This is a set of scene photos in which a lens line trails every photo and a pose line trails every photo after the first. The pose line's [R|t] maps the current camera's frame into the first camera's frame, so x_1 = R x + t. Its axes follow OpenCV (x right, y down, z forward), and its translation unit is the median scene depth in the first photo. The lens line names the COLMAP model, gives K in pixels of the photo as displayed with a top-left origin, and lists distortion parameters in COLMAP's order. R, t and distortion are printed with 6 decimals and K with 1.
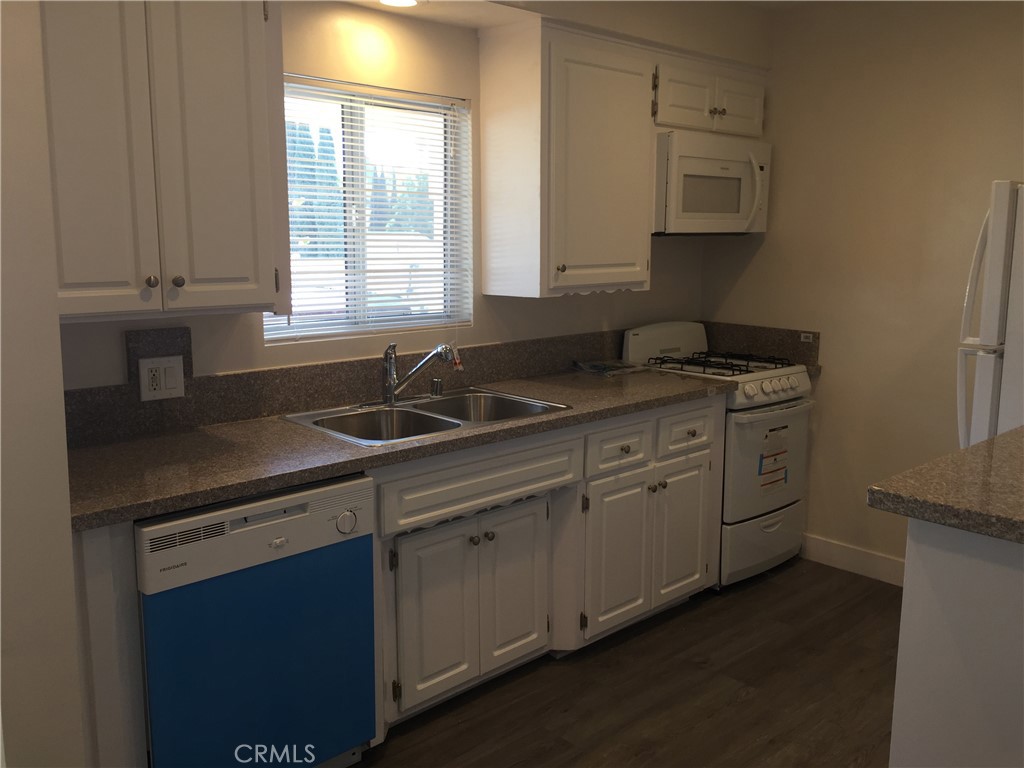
lens RADIAL K [[875.0, 0, 511.8], [0, 875.0, 378.1], [0, 0, 1]] dist [0.045328, -0.028392]
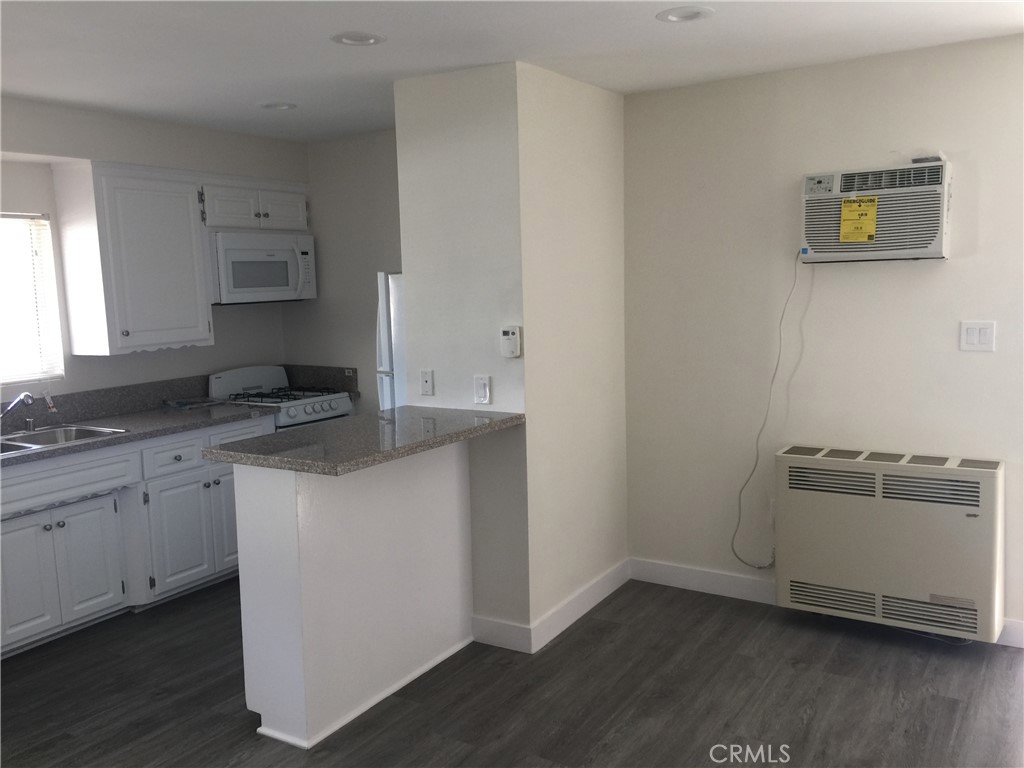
lens RADIAL K [[875.0, 0, 513.1], [0, 875.0, 390.9], [0, 0, 1]] dist [0.045328, -0.028392]
pose [[0.965858, -0.066136, 0.250486, 0.269179], [0.075327, 0.996786, -0.027275, 0.046262], [-0.247877, 0.045212, 0.967736, -0.465949]]
